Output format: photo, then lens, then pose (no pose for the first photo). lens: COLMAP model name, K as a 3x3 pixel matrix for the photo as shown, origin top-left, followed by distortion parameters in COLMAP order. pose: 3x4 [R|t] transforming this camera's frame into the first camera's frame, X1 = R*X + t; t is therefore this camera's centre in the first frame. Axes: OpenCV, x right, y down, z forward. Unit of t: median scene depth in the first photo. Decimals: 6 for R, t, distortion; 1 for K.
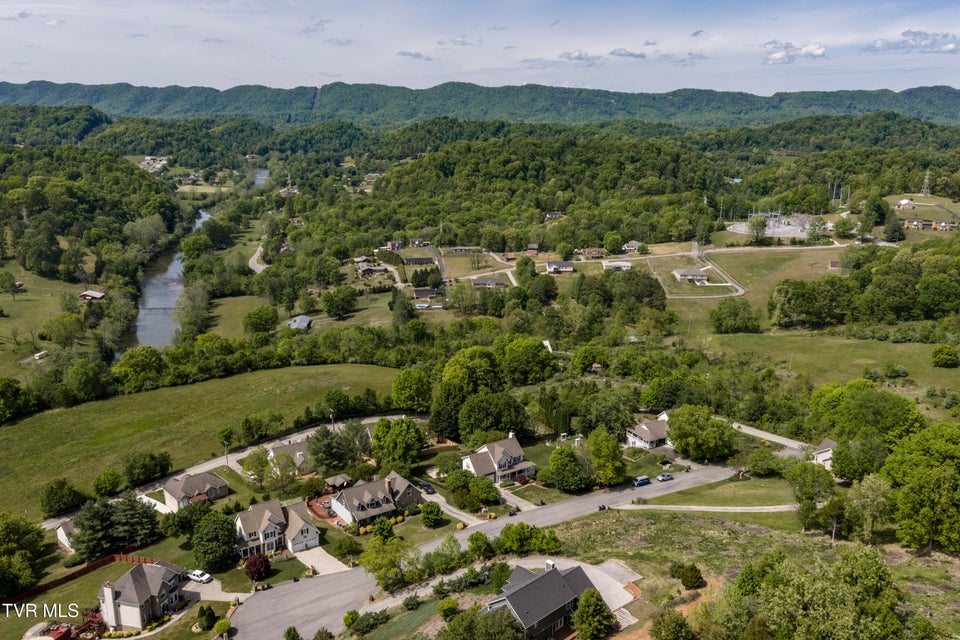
lens RADIAL K [[789.3, 0, 481.7], [0, 789.3, 324.2], [0, 0, 1]] dist [0.013564, -0.028931]
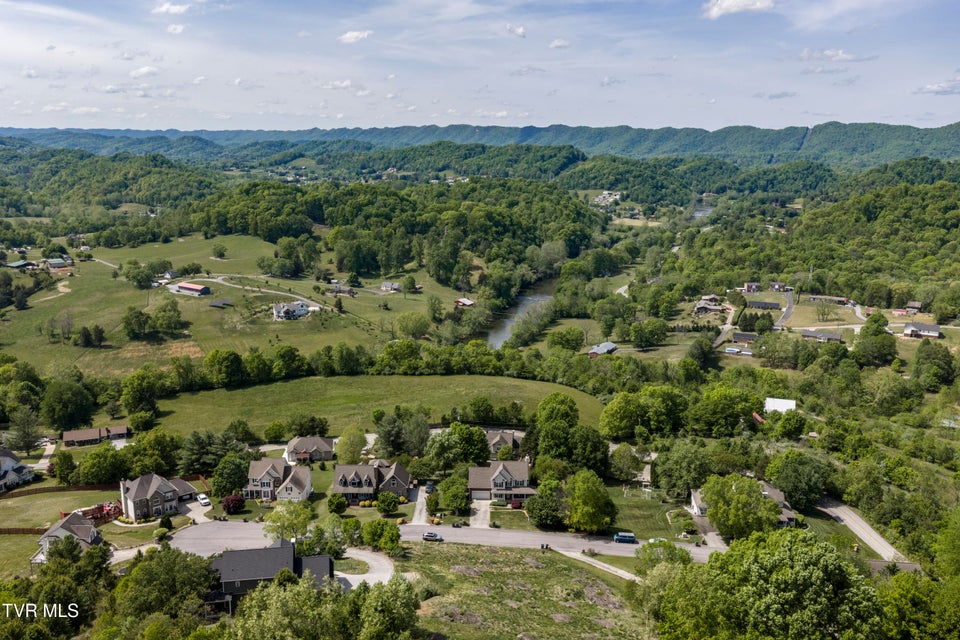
lens RADIAL K [[789.3, 0, 482.3], [0, 789.3, 320.1], [0, 0, 1]] dist [0.013564, -0.028931]
pose [[0.826431, 0.122191, -0.549619, 0.060189], [-0.151560, 0.988415, -0.008148, -0.001740], [0.542255, 0.090034, 0.835376, 0.015073]]
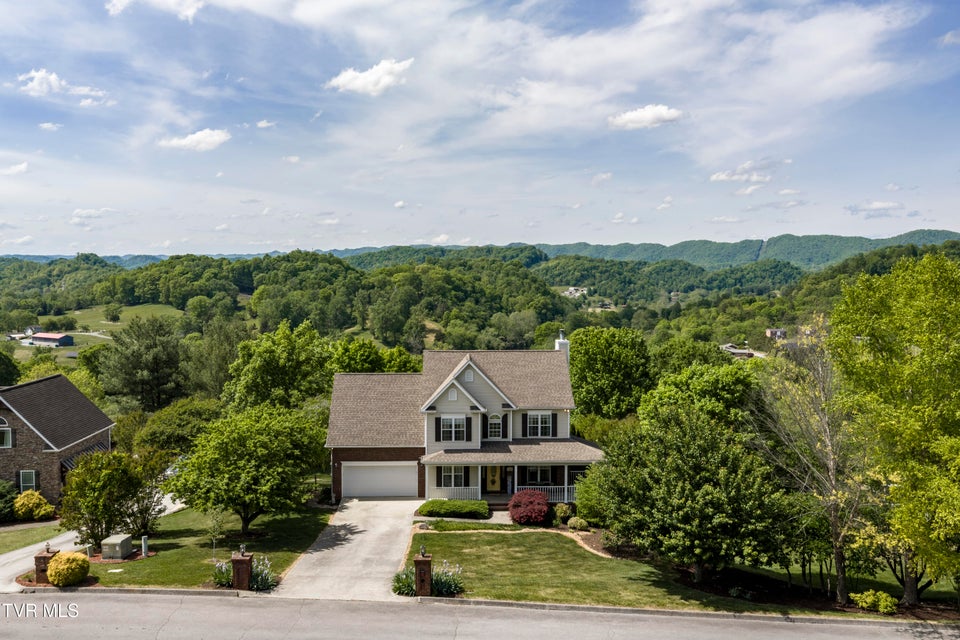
lens RADIAL K [[789.3, 0, 484.1], [0, 789.3, 320.7], [0, 0, 1]] dist [0.013564, -0.028931]
pose [[0.854575, 0.025604, -0.518697, 0.017544], [-0.131488, 0.976908, -0.168410, 0.021020], [0.502407, 0.212122, 0.838208, 0.090214]]
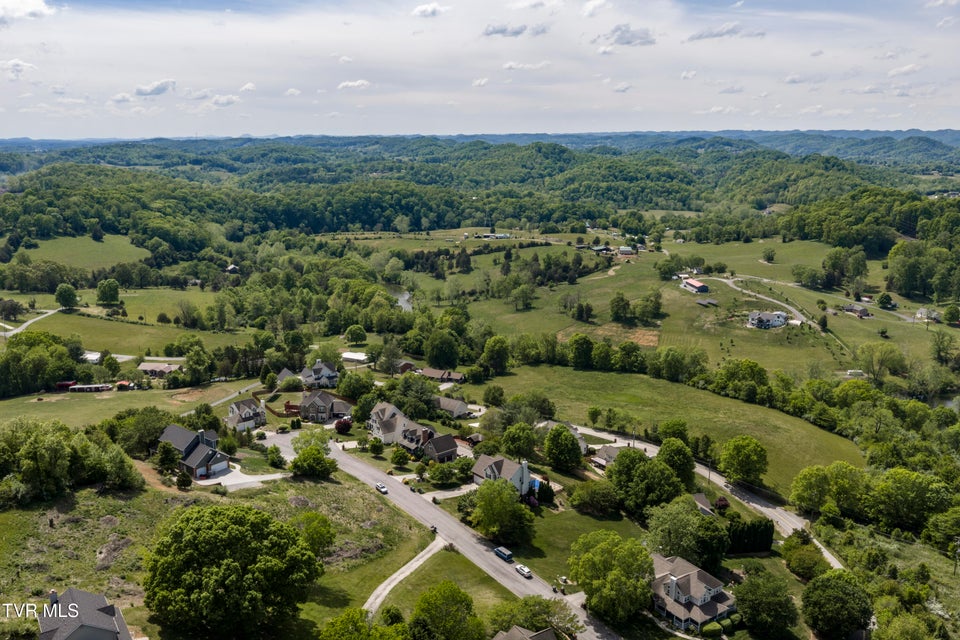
lens RADIAL K [[789.3, 0, 482.6], [0, 789.3, 320.1], [0, 0, 1]] dist [0.013564, -0.028931]
pose [[0.110486, 0.213085, -0.970766, 0.115100], [-0.264954, 0.947714, 0.177870, -0.023672], [0.957910, 0.237557, 0.161167, 0.087041]]
